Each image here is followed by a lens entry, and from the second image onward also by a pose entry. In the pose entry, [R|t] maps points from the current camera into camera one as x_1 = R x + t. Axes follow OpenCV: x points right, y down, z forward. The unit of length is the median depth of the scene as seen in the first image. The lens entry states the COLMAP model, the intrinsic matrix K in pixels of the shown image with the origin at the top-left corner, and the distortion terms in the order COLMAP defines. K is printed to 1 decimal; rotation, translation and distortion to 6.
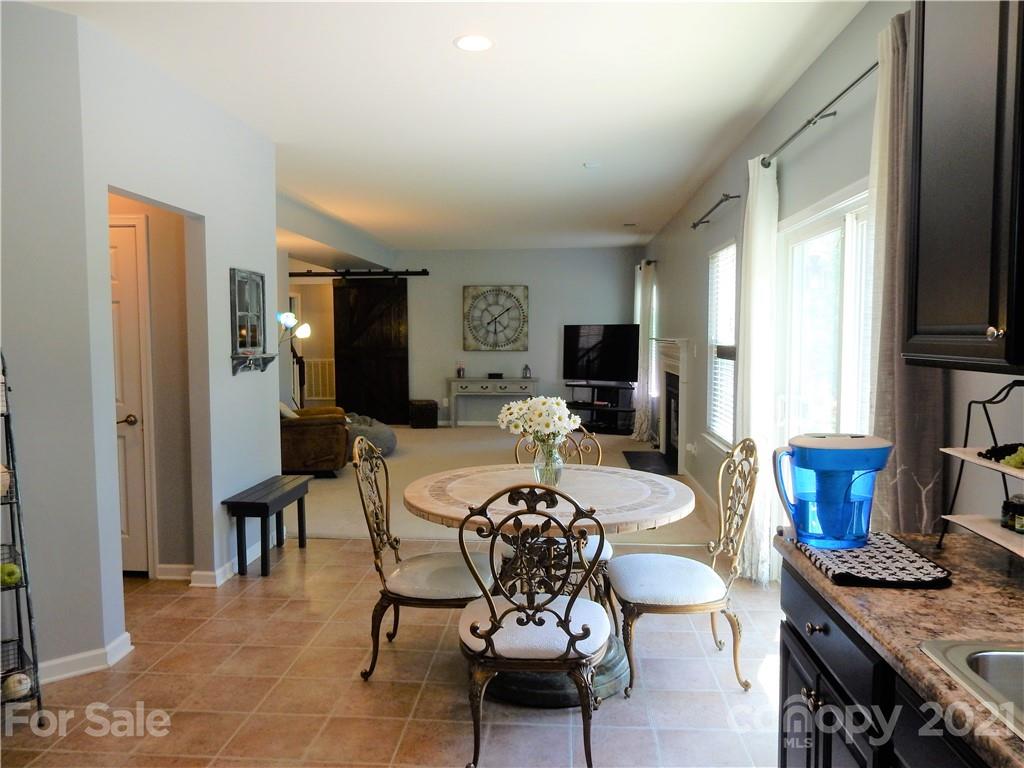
lens RADIAL K [[741.5, 0, 515.7], [0, 741.5, 390.2], [0, 0, 1]] dist [-0.026081, 0.002765]
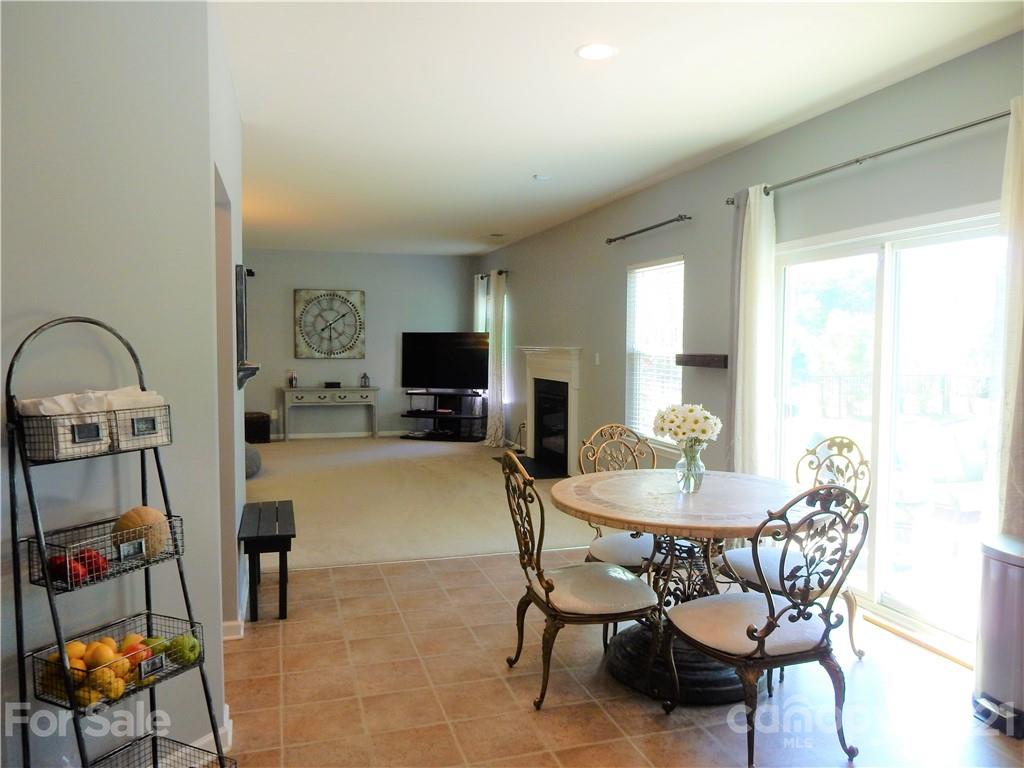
lens RADIAL K [[741.5, 0, 517.0], [0, 741.5, 379.1], [0, 0, 1]] dist [-0.026081, 0.002765]
pose [[0.932041, -0.010771, 0.362192, -0.150015], [0.019607, 0.999593, -0.020730, -0.002497], [-0.361822, 0.026422, 0.931873, 0.032485]]
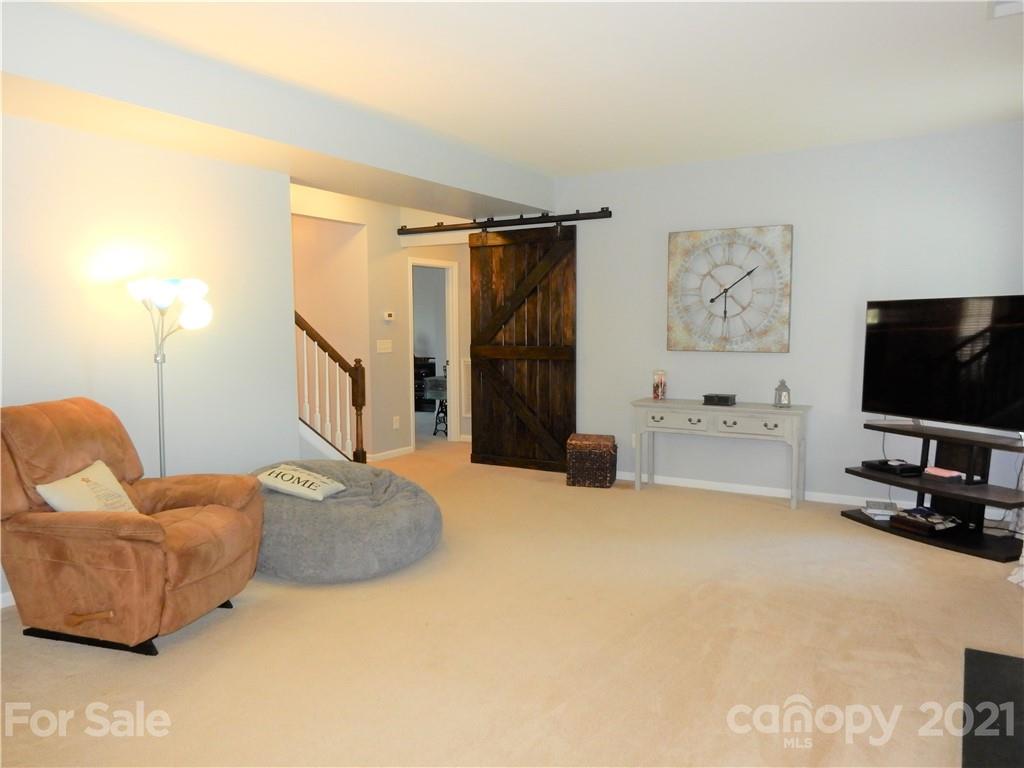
lens RADIAL K [[741.5, 0, 505.6], [0, 741.5, 380.6], [0, 0, 1]] dist [-0.026081, 0.002765]
pose [[0.880983, 0.032581, -0.472025, 0.086384], [-0.026172, 0.999455, 0.020138, -0.039299], [0.472424, -0.005387, 0.881355, 0.465064]]
